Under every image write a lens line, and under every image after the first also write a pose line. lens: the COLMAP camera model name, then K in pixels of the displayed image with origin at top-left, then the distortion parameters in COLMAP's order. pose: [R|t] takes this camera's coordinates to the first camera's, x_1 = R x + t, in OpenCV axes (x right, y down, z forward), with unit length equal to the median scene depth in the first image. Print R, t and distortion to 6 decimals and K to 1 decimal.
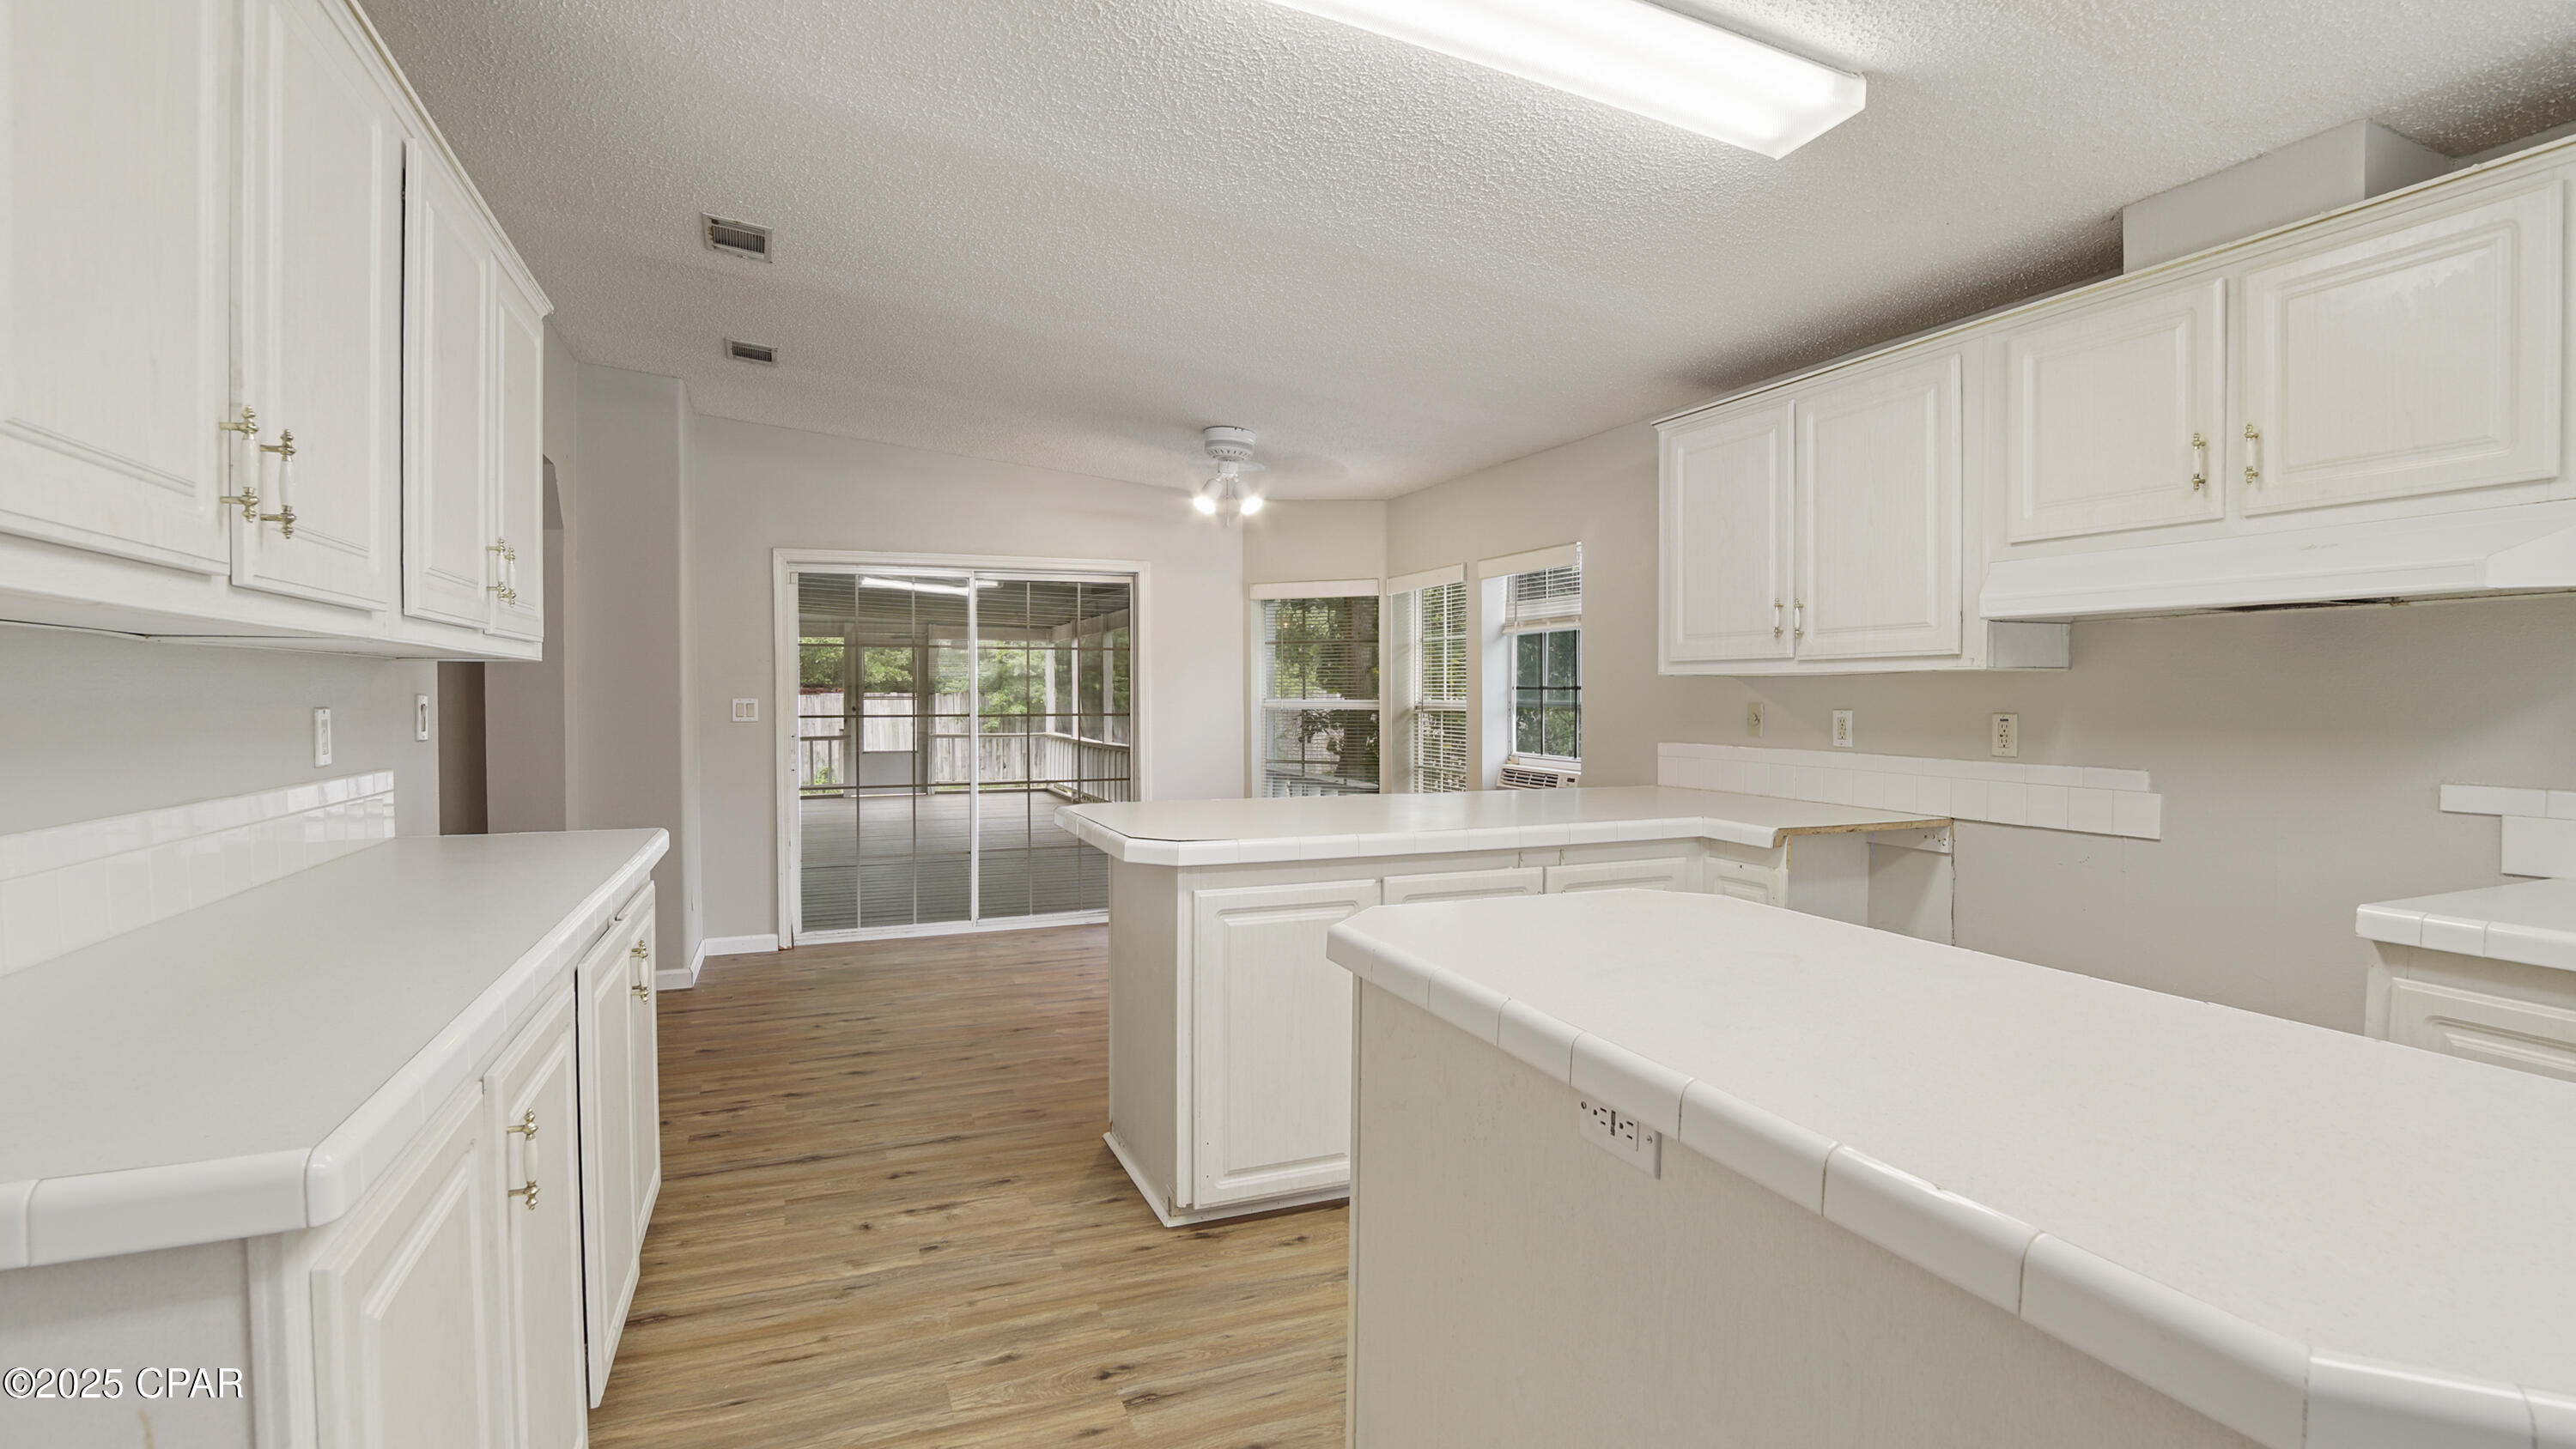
lens RADIAL K [[1188.6, 0, 1294.6], [0, 1188.6, 736.5], [0, 0, 1]] dist [-0.024792, 0.000113]
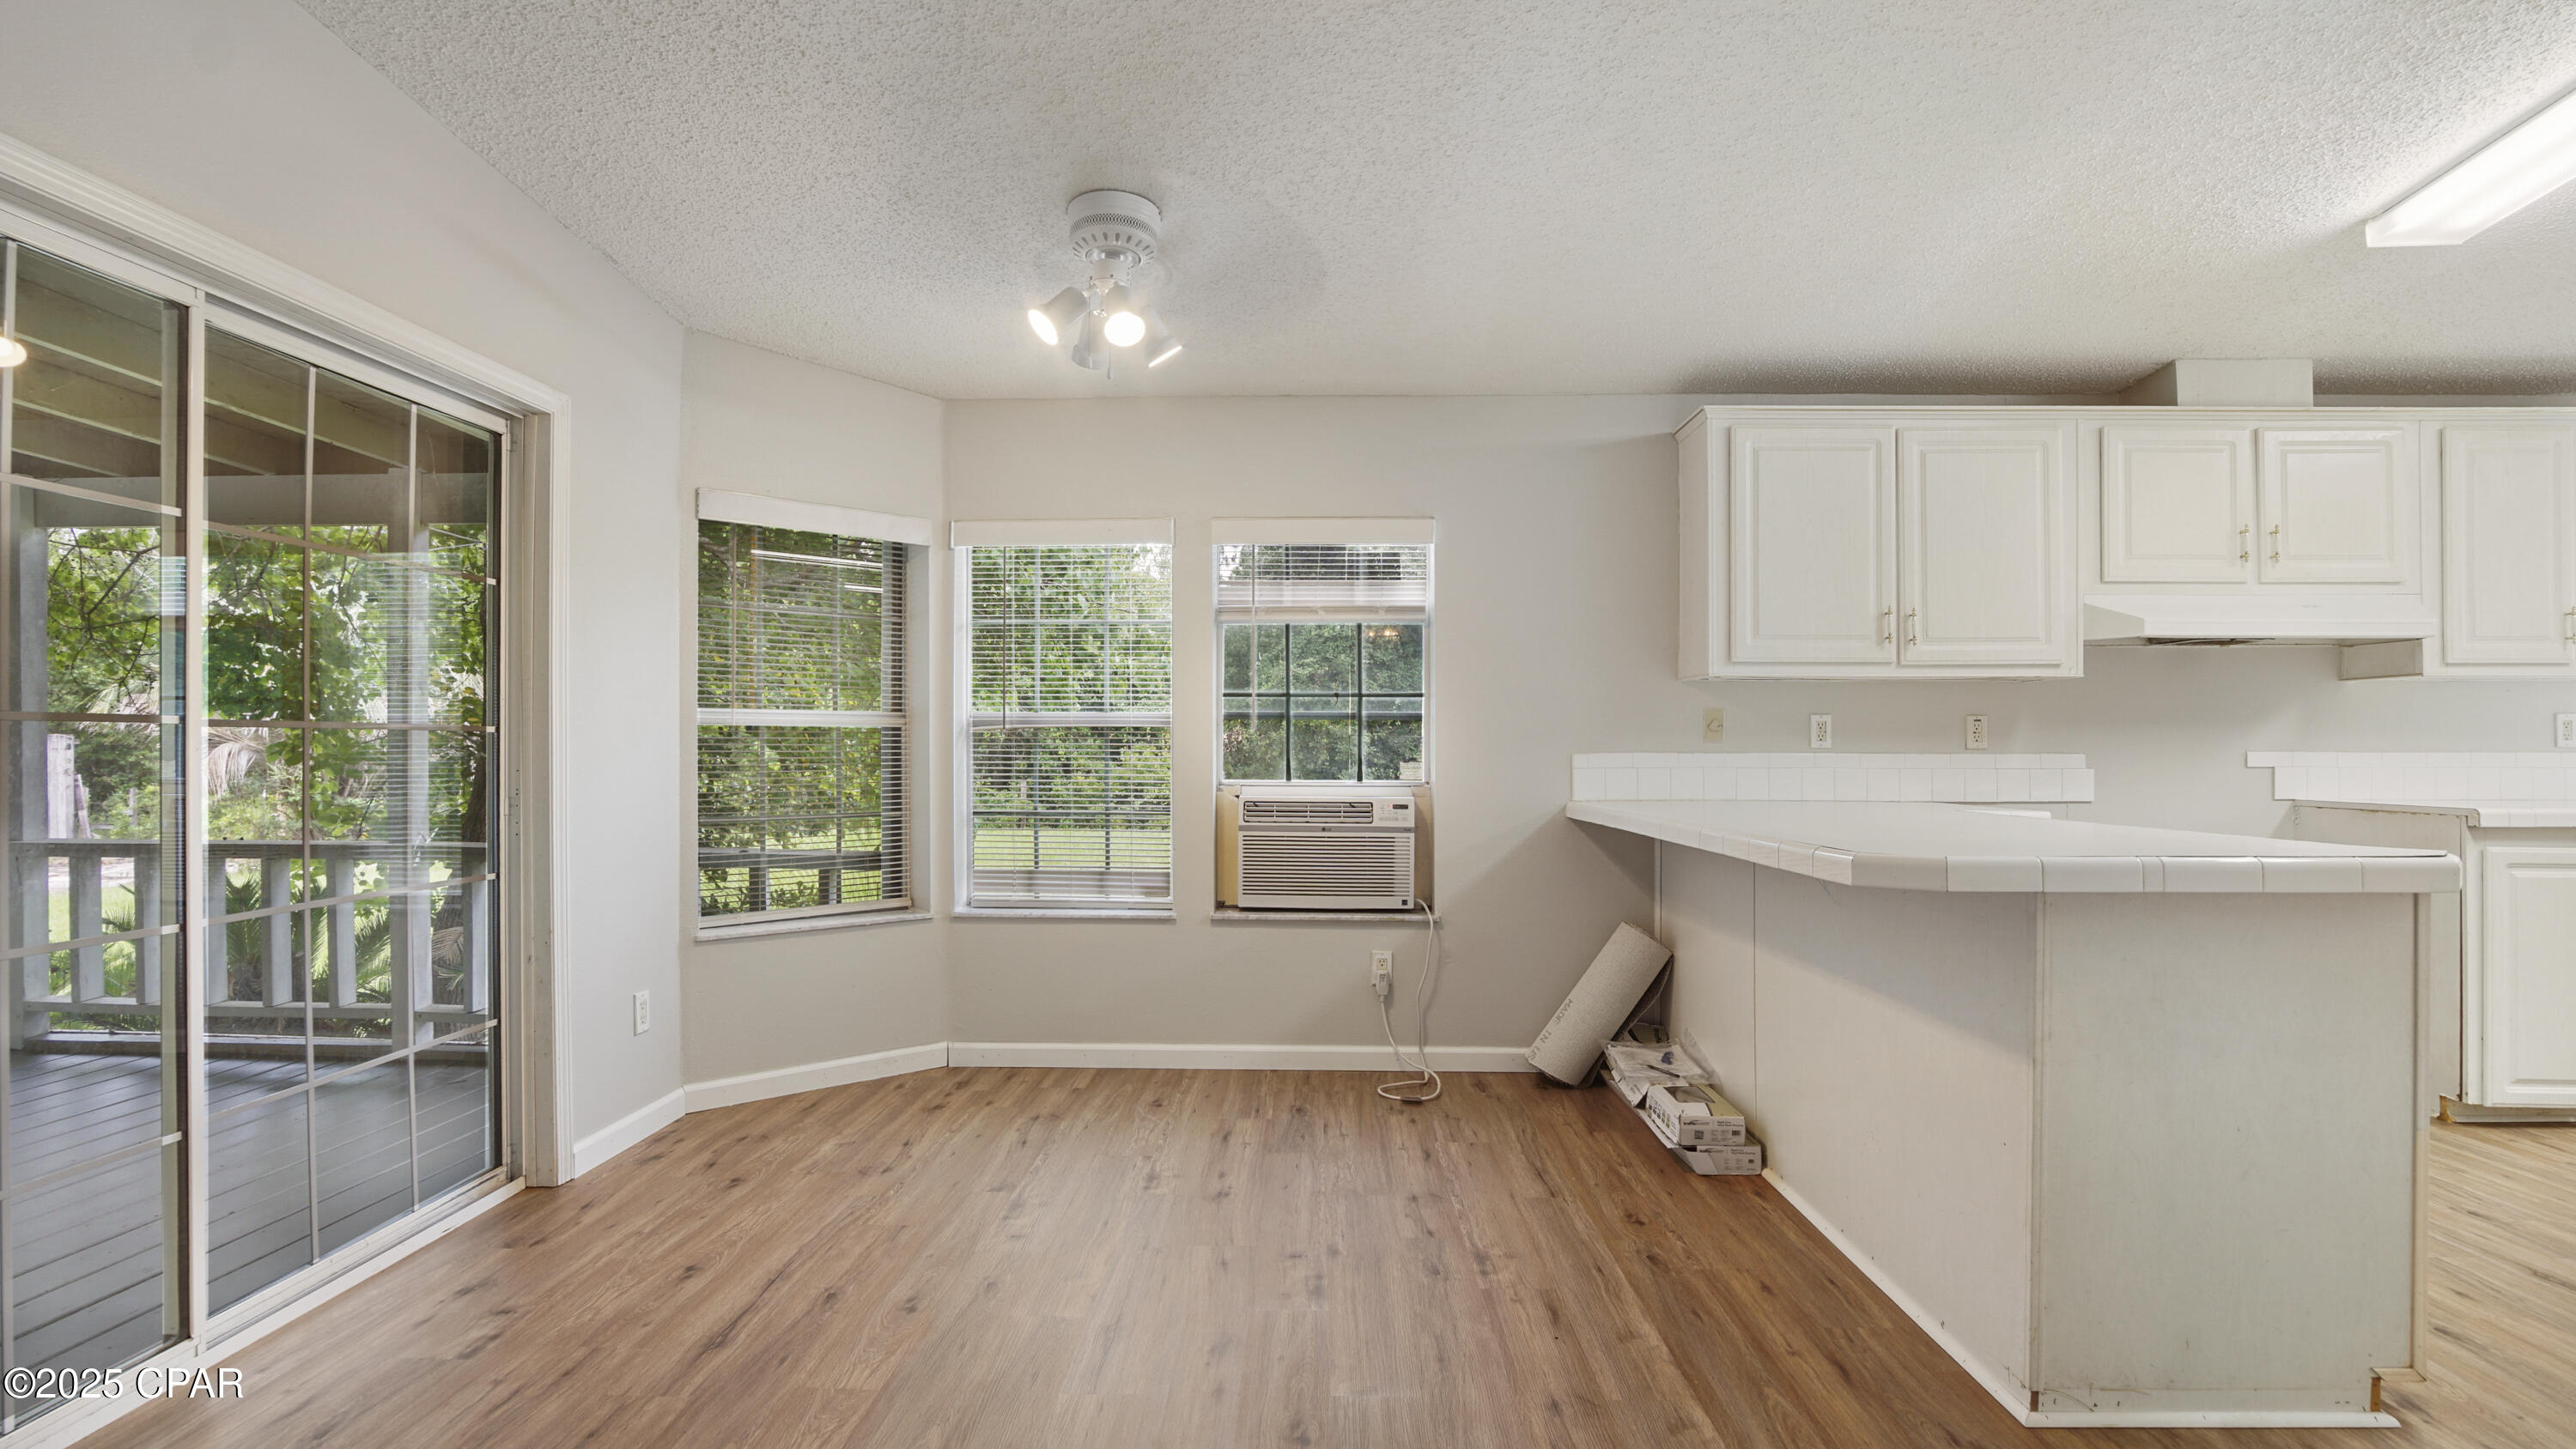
lens RADIAL K [[1188.6, 0, 1294.6], [0, 1188.6, 736.5], [0, 0, 1]] dist [-0.024792, 0.000113]
pose [[0.409731, 0.010813, 0.912142, -0.700566], [0.034175, 0.999046, -0.027195, 0.010486], [-0.911566, 0.042315, 0.408971, 0.942218]]
